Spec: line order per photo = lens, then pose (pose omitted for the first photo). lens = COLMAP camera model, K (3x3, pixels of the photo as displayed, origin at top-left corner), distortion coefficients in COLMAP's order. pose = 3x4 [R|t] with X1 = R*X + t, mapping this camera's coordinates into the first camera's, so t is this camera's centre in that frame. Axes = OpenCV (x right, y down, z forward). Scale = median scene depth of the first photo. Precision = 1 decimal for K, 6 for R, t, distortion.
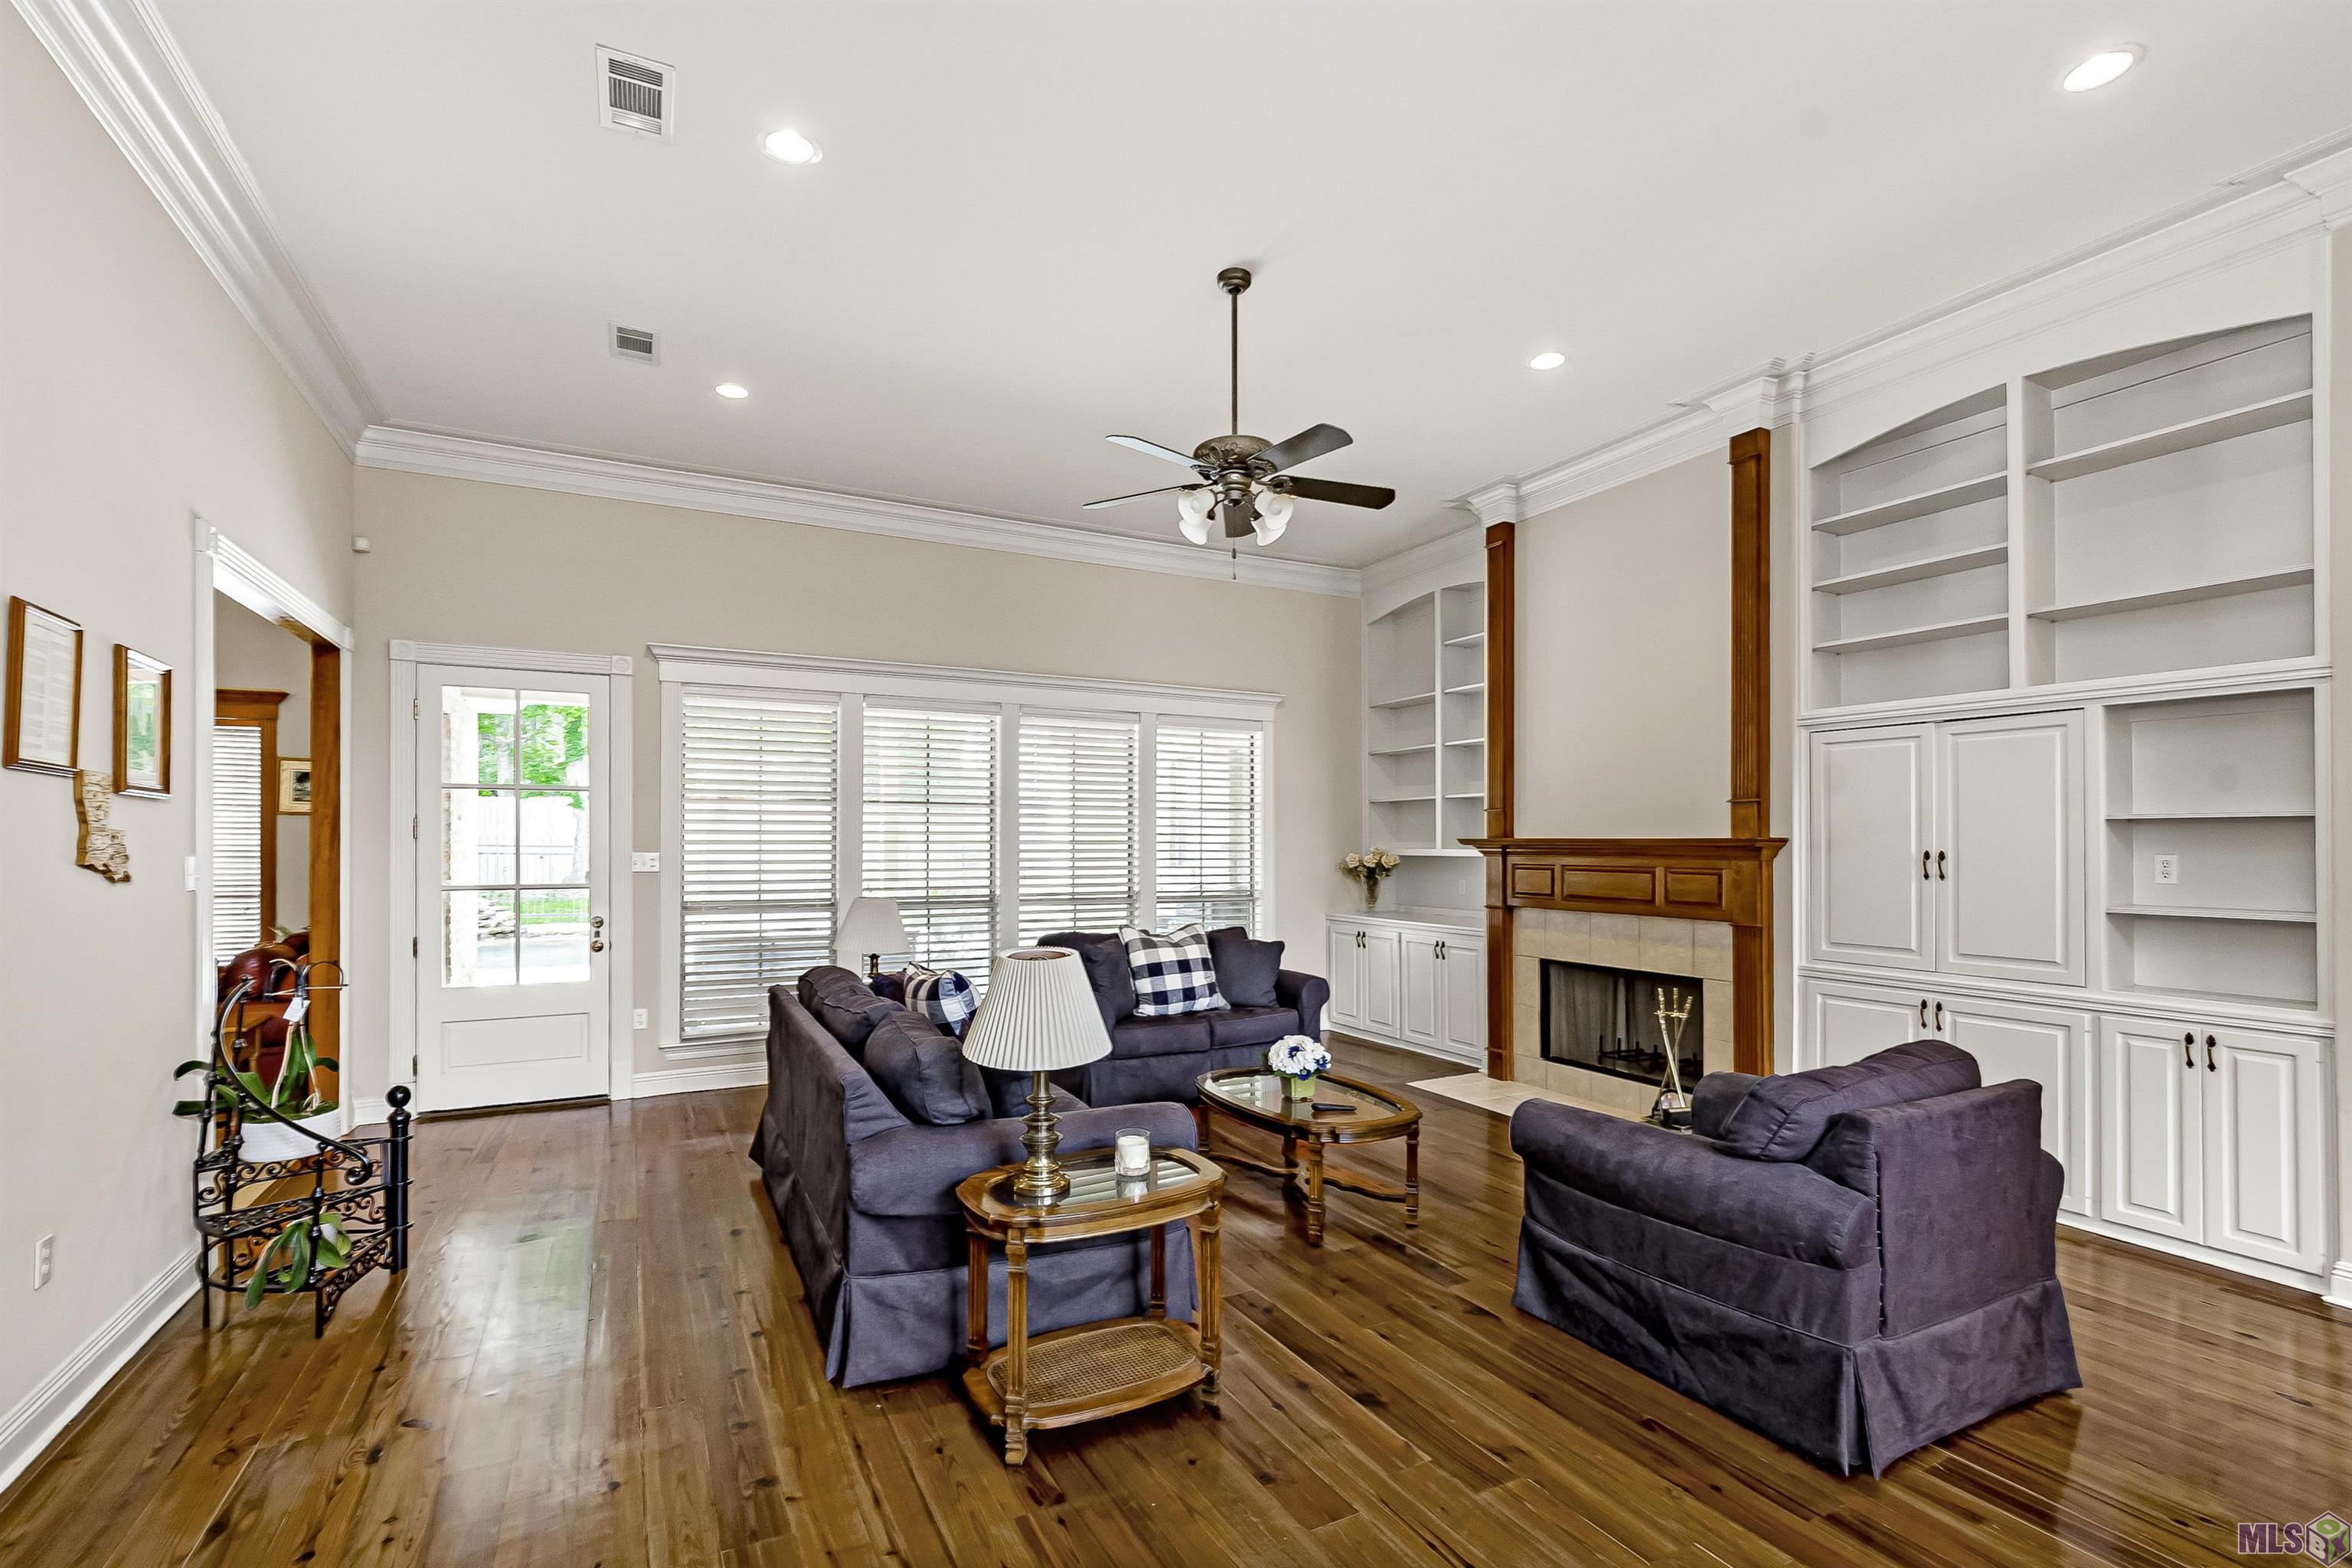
lens RADIAL K [[1061.9, 0, 1175.5], [0, 1061.9, 832.0], [0, 0, 1]] dist [0.001701, -0.000406]
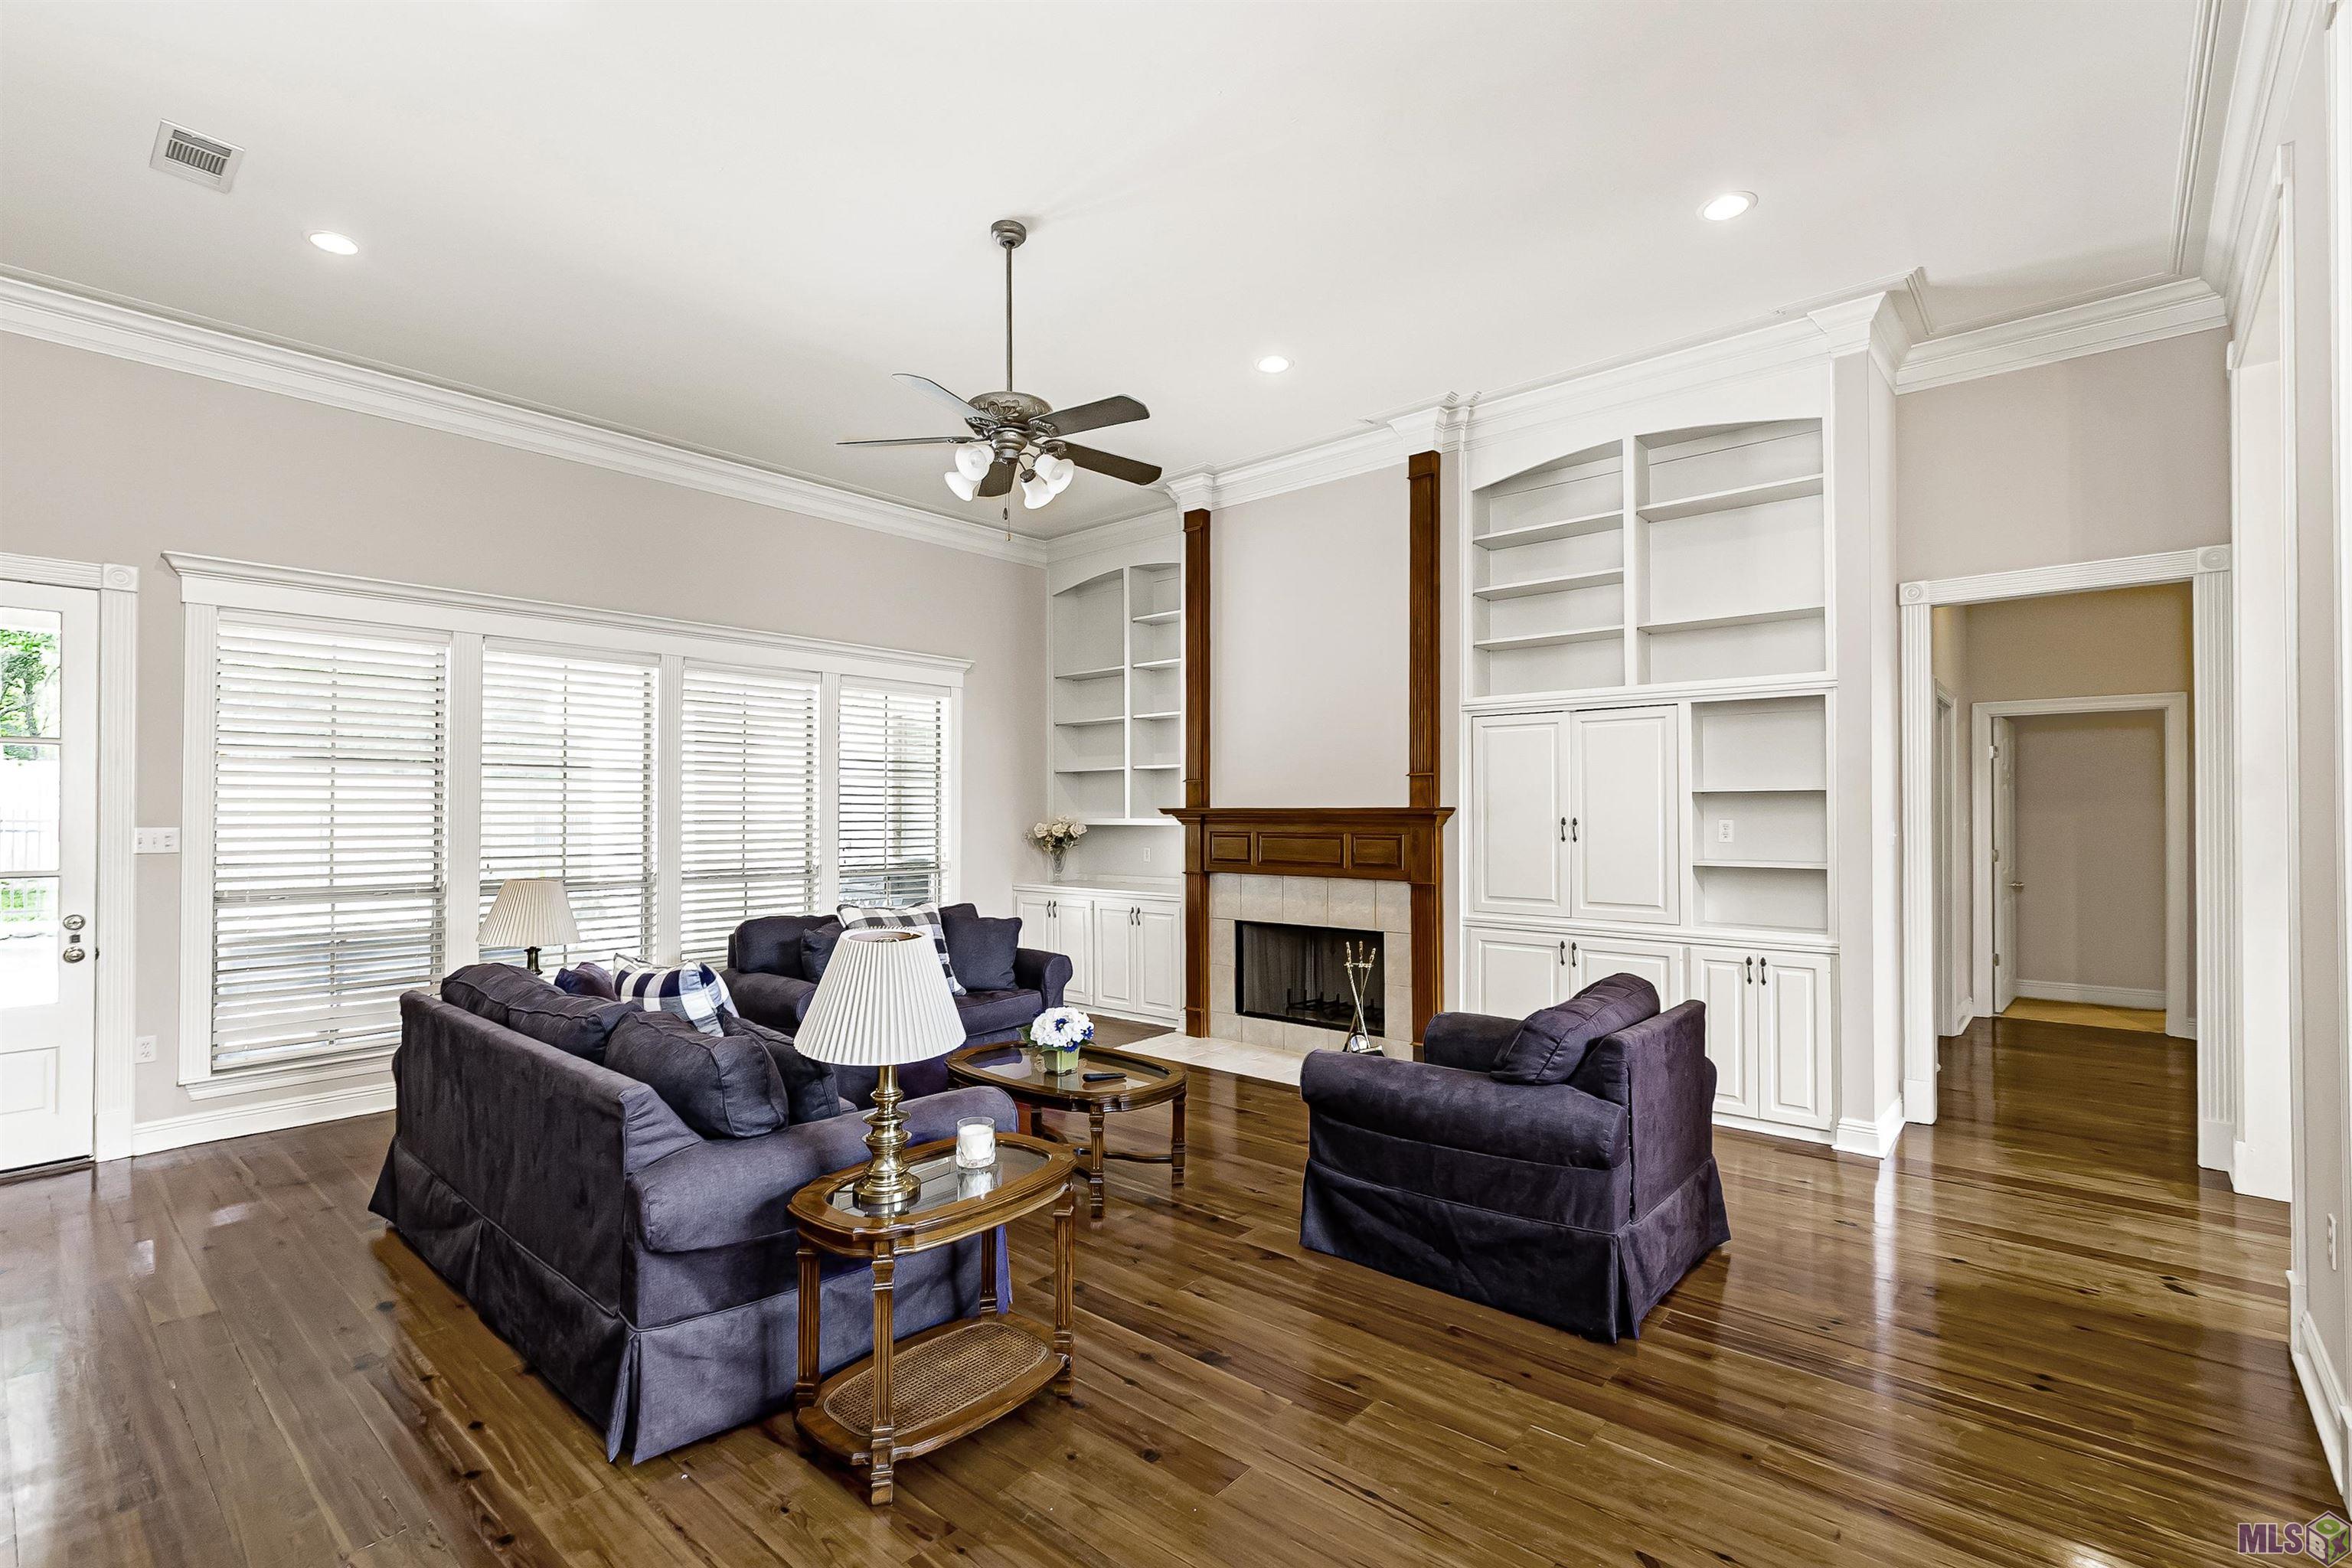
lens RADIAL K [[1064.4, 0, 1163.2], [0, 1064.4, 796.4], [0, 0, 1]] dist [0.001179, -0.000110]
pose [[0.928876, 0.002781, 0.370380, -0.175203], [-0.000983, 0.999987, -0.005044, 0.000251], [-0.370389, 0.004321, 0.928867, 0.047155]]
